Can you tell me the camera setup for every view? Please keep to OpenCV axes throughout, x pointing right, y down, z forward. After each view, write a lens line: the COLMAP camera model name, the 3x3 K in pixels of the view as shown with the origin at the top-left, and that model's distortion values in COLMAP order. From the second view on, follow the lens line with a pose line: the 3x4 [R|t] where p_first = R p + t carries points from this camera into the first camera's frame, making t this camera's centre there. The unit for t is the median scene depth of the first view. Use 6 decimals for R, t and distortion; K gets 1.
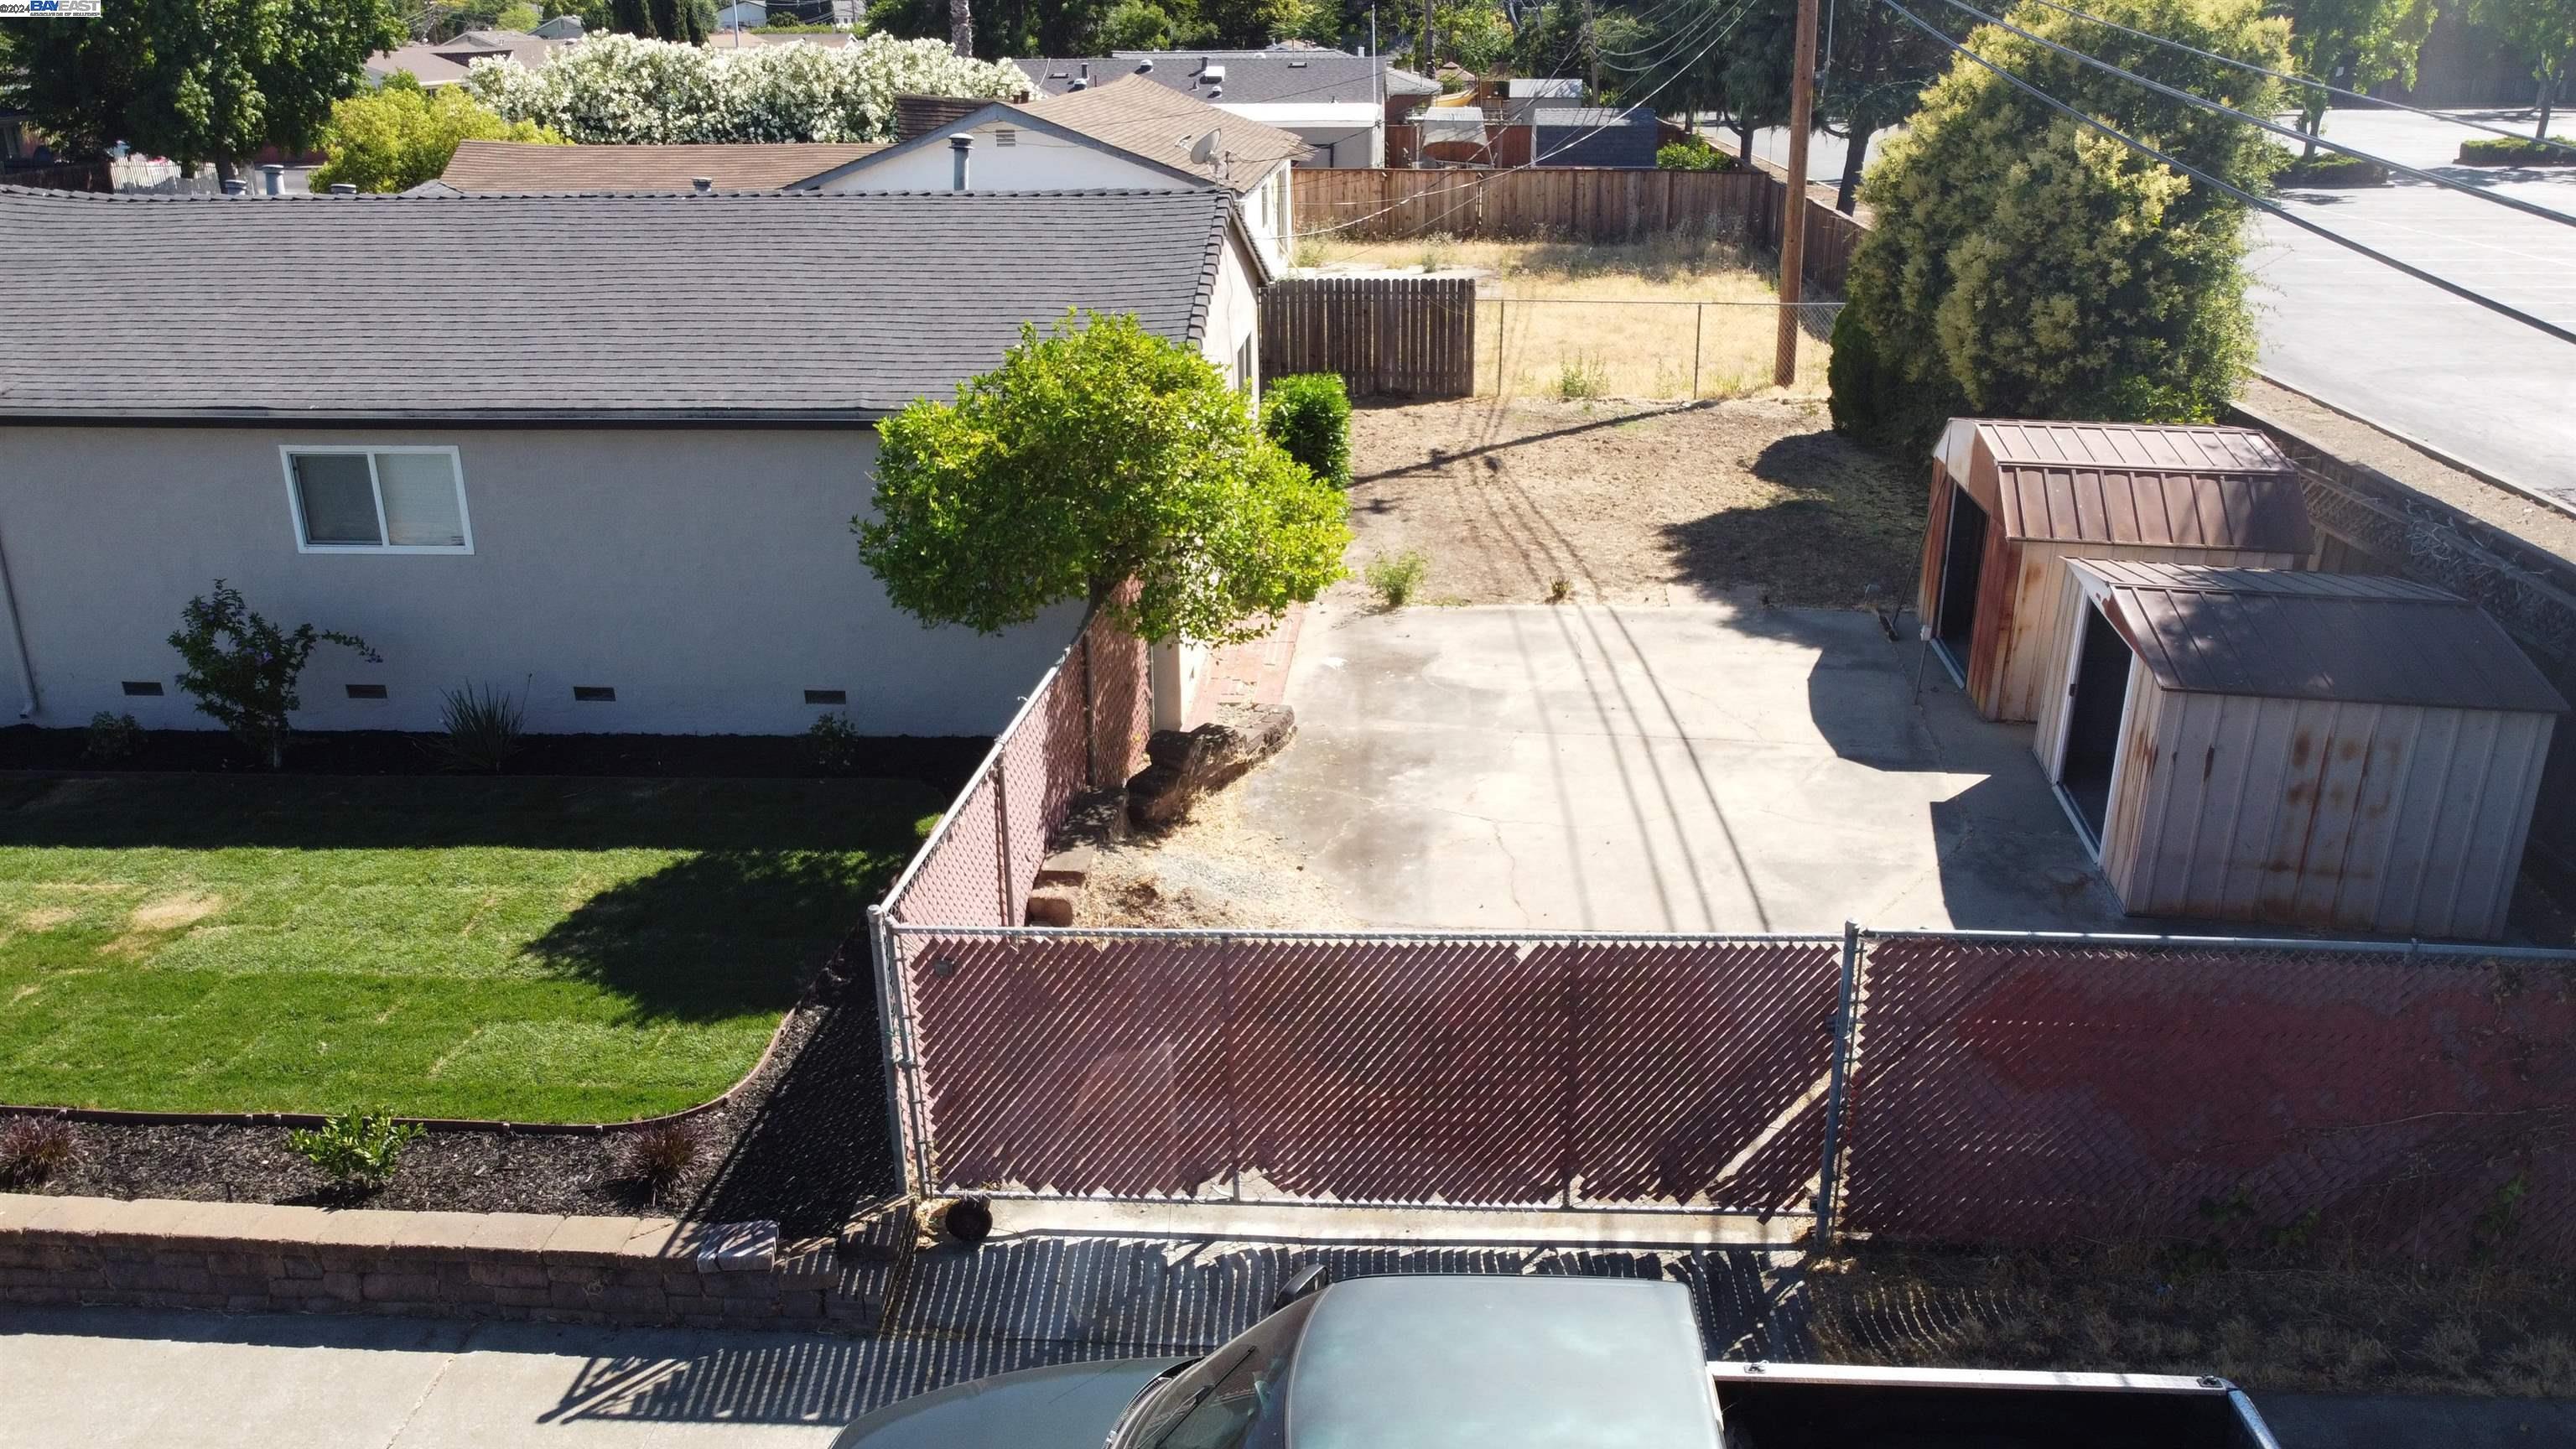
lens RADIAL K [[1953.9, 0, 1287.5], [0, 1953.9, 713.4], [0, 0, 1]] dist [0.000432, -0.000418]
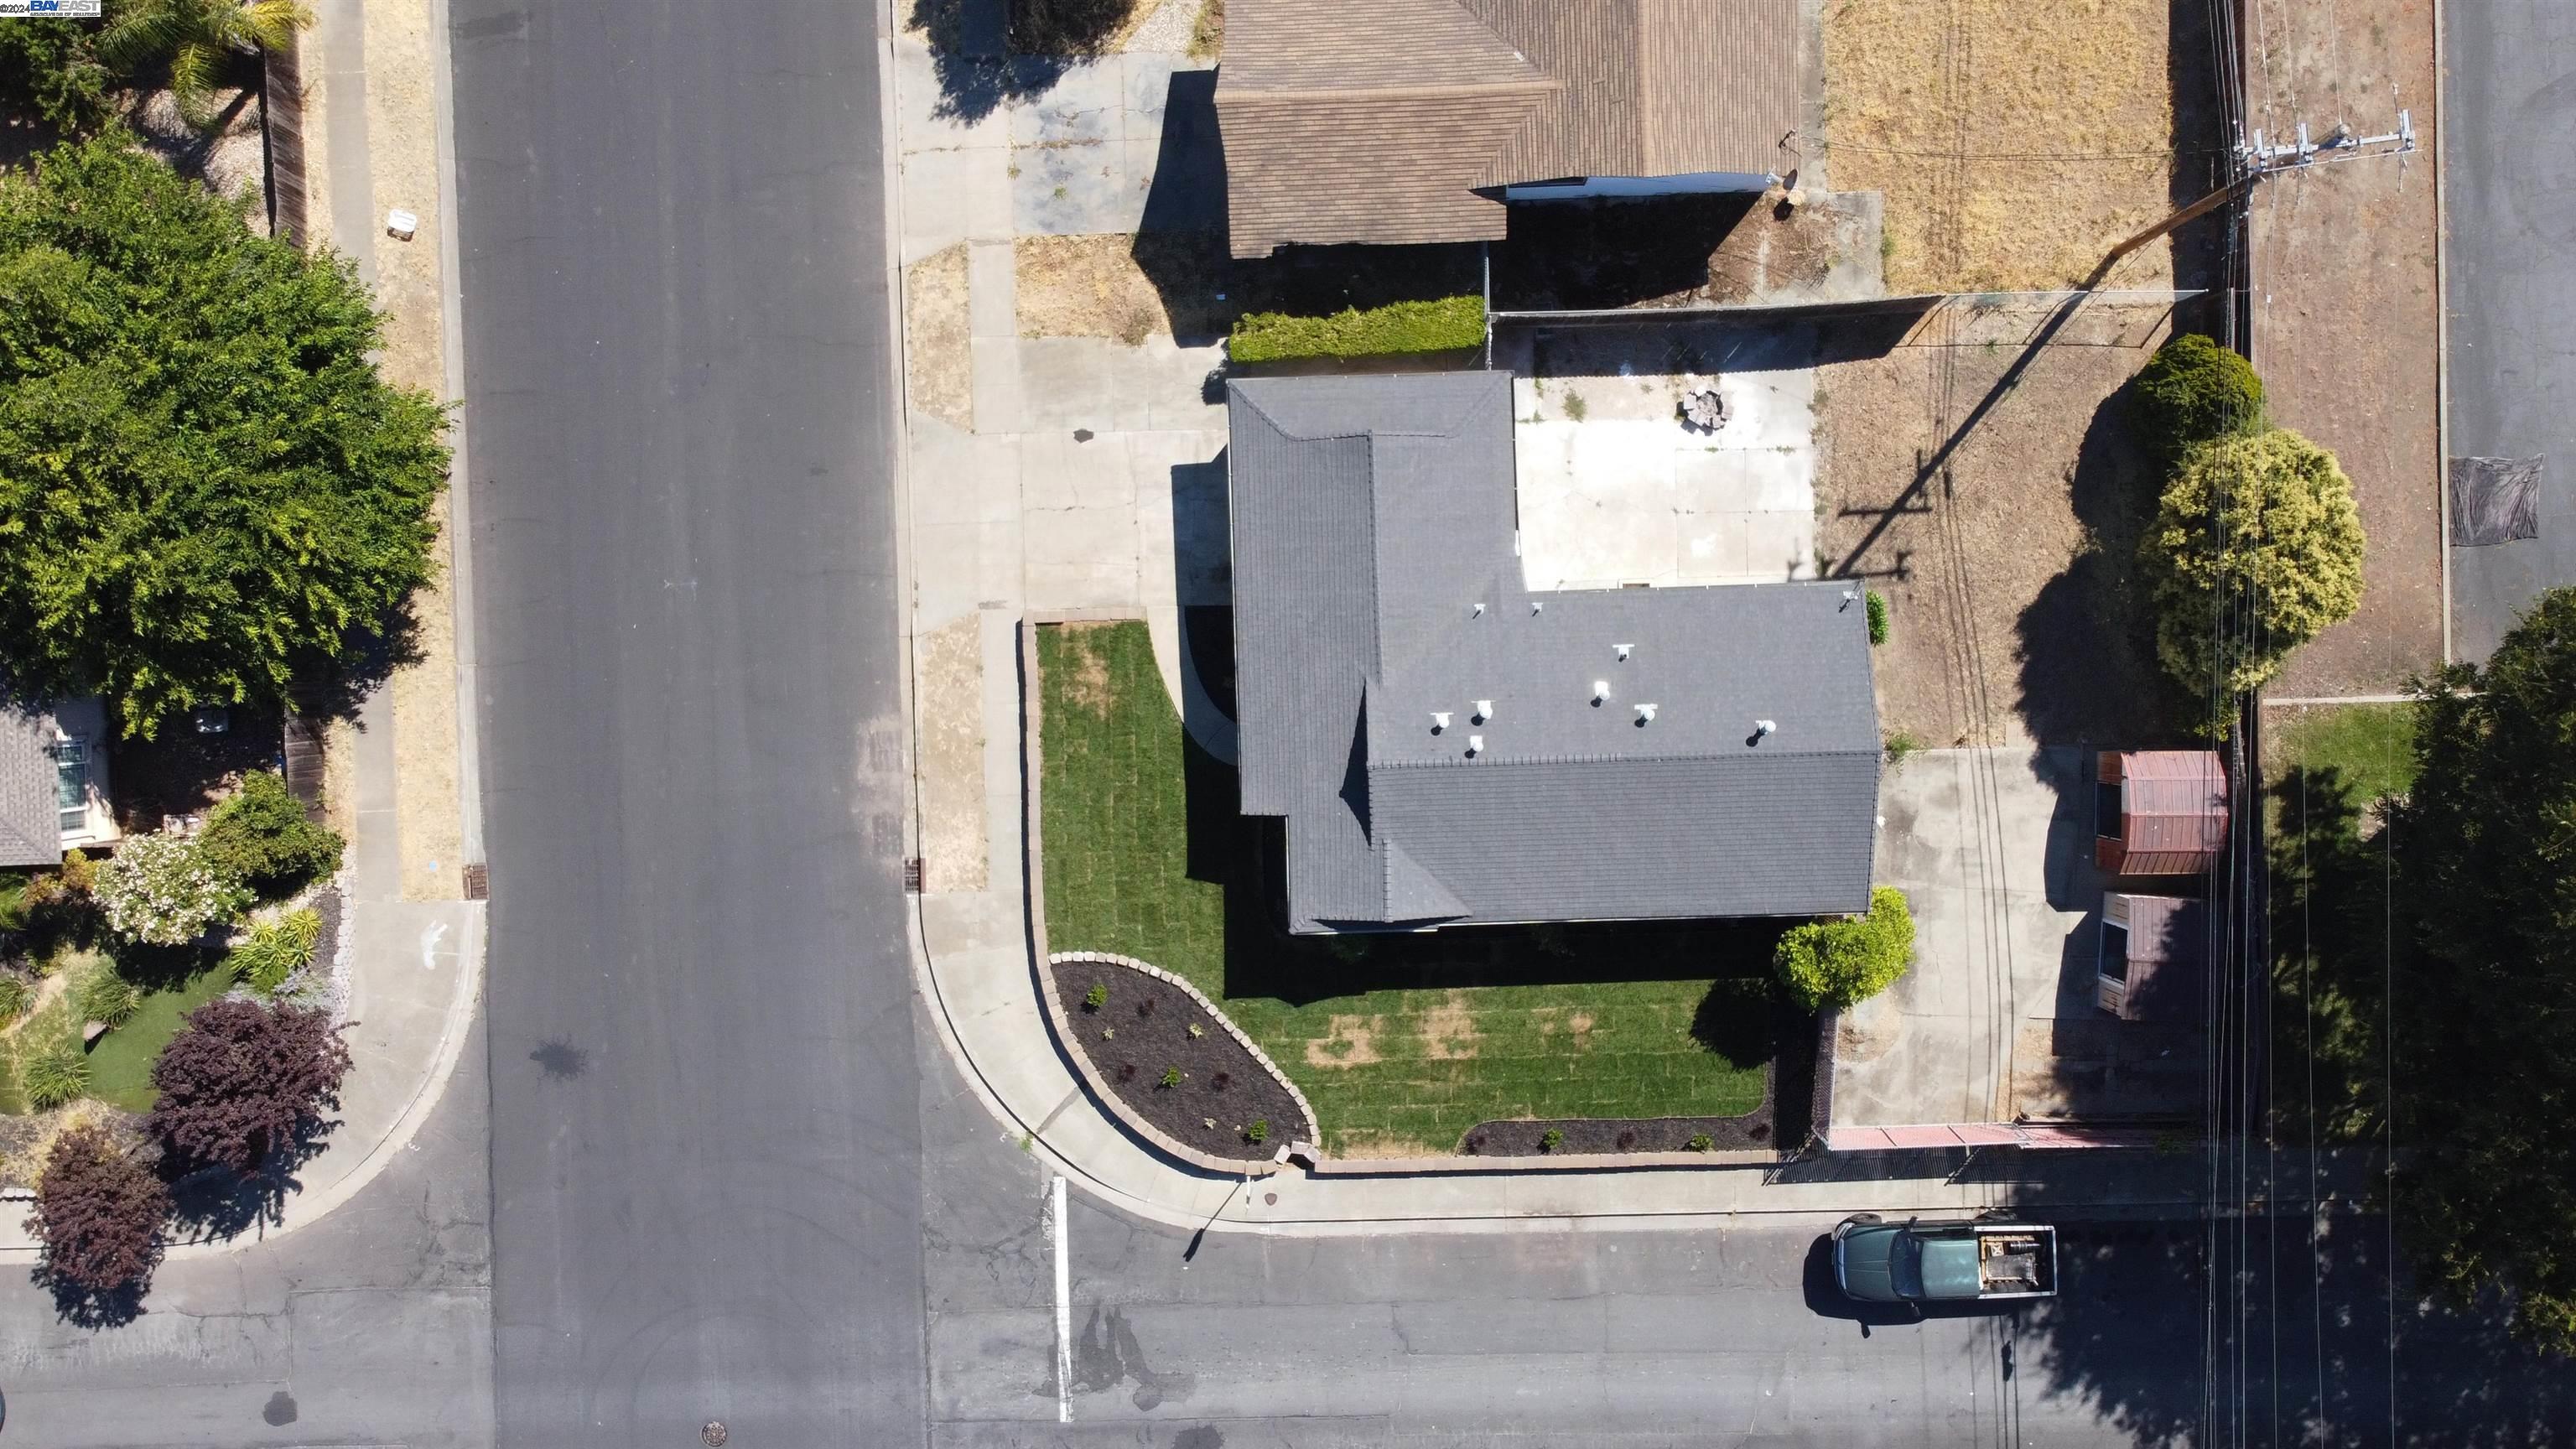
lens RADIAL K [[1937.3, 0, 1288.0], [0, 1937.3, 724.5], [0, 0, 1]] dist [0.004404, -0.011628]
pose [[0.994479, -0.104148, -0.012862, -0.899790], [0.045167, 0.314173, 0.948291, -3.193953], [-0.094722, -0.943636, 0.317142, 0.367172]]
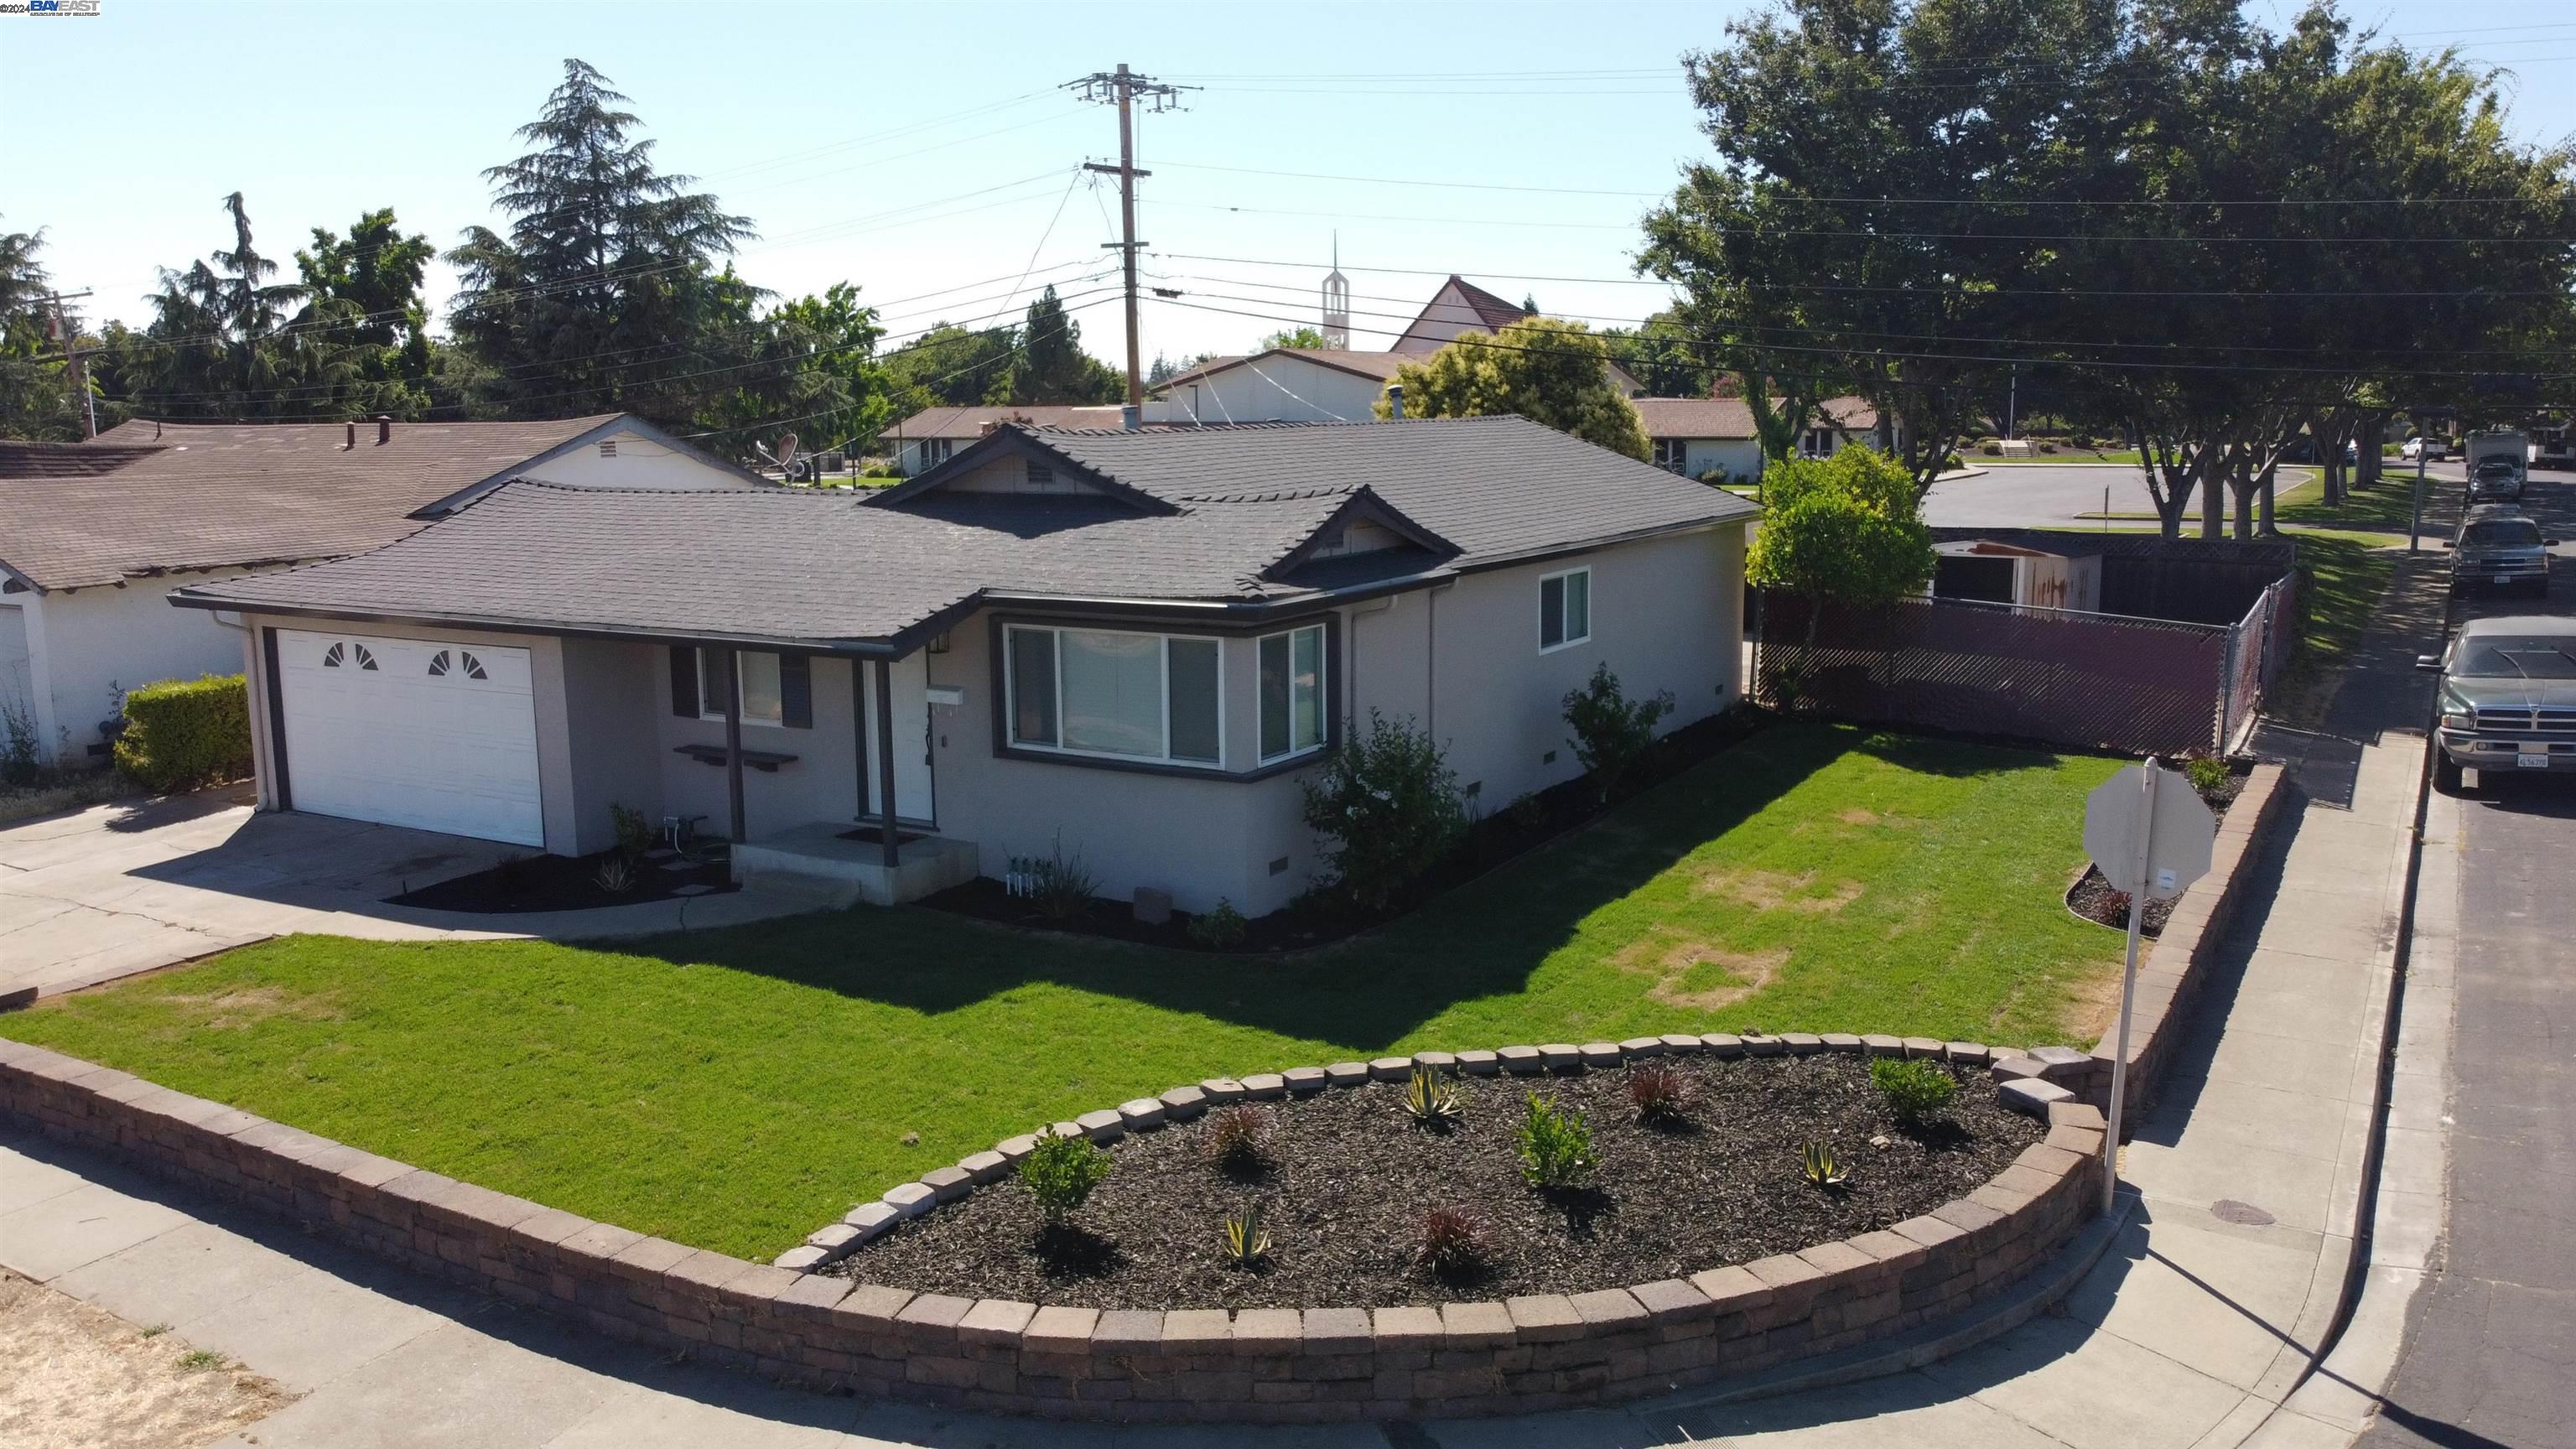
lens RADIAL K [[1957.3, 0, 1290.9], [0, 1957.3, 710.9], [0, 0, 1]] dist [-0.001888, -0.000142]
pose [[0.447551, -0.135106, 0.883994, -1.880639], [0.311068, 0.950309, -0.012247, -0.087449], [-0.838412, 0.280463, 0.467339, 0.553879]]
